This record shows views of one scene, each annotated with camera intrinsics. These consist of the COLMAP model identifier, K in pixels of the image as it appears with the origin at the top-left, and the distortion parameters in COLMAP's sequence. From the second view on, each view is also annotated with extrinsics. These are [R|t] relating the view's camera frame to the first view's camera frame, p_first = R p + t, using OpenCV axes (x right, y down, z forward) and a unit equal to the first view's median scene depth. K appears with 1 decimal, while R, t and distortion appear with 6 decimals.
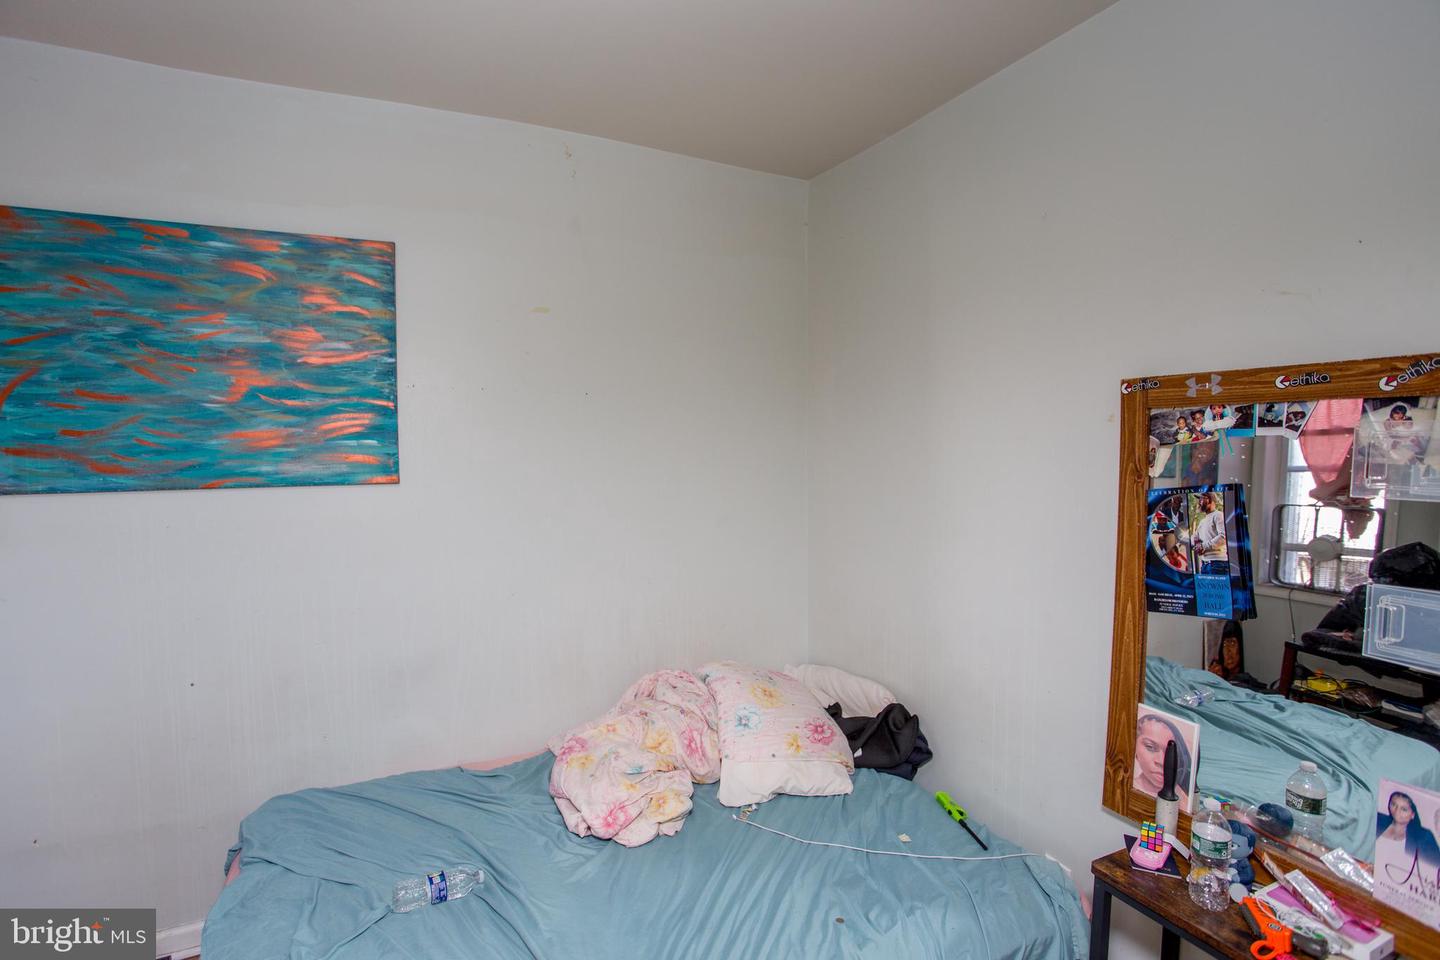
lens RADIAL K [[698.8, 0, 713.4], [0, 698.8, 471.6], [0, 0, 1]] dist [-0.081654, 0.038457]
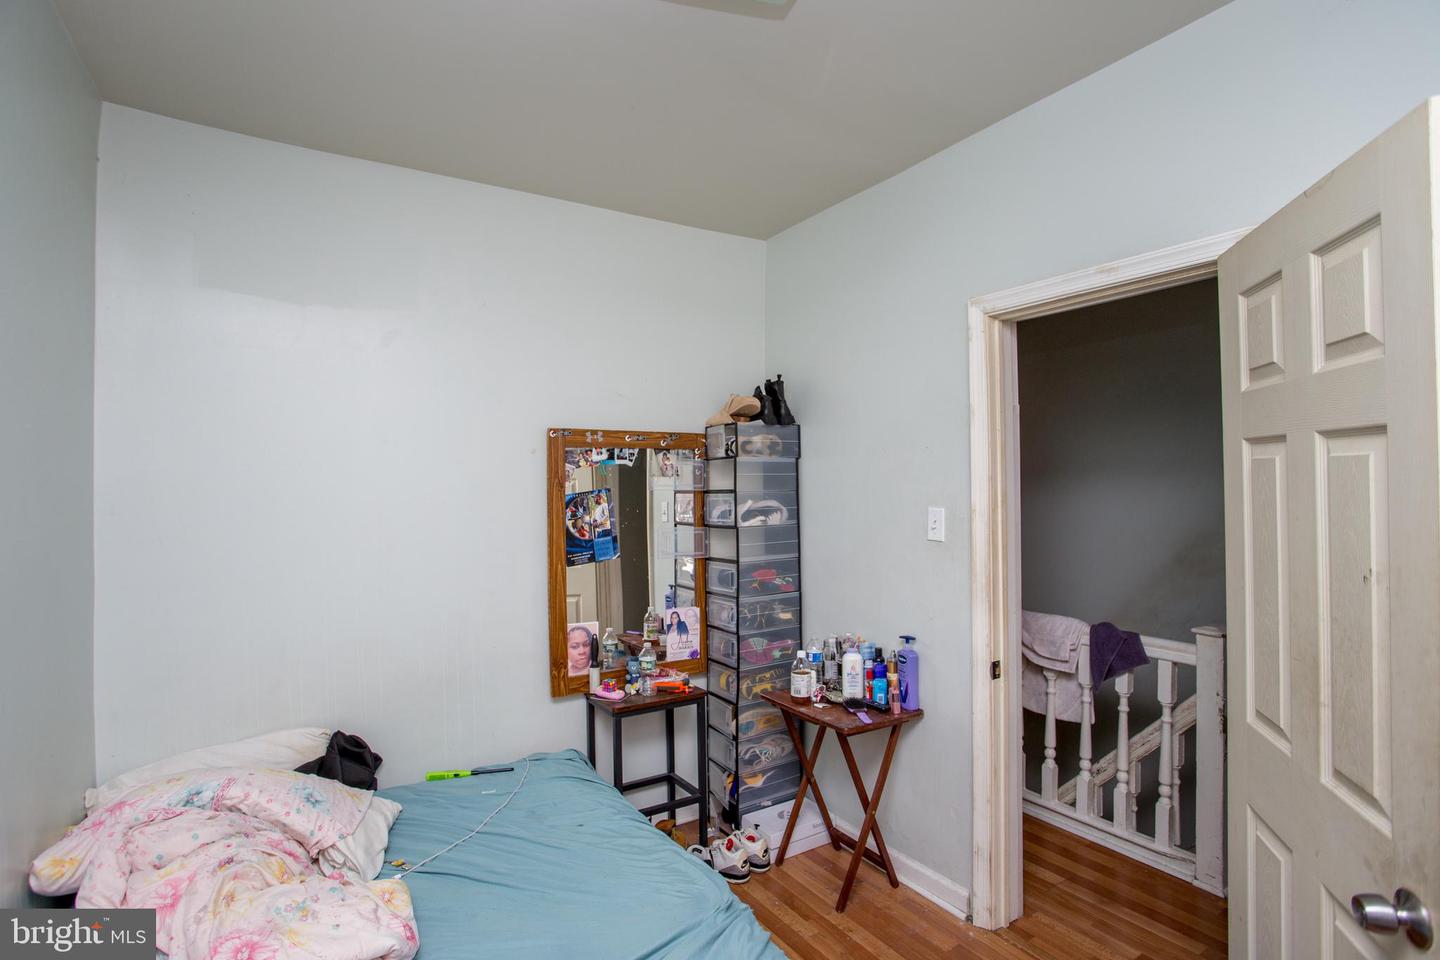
lens RADIAL K [[698.8, 0, 713.4], [0, 698.8, 471.6], [0, 0, 1]] dist [-0.081654, 0.038457]
pose [[-0.086007, 0.018537, 0.996122, -1.135694], [0.047327, 0.998774, -0.014500, 0.011673], [-0.995170, 0.045897, -0.086778, 0.795136]]
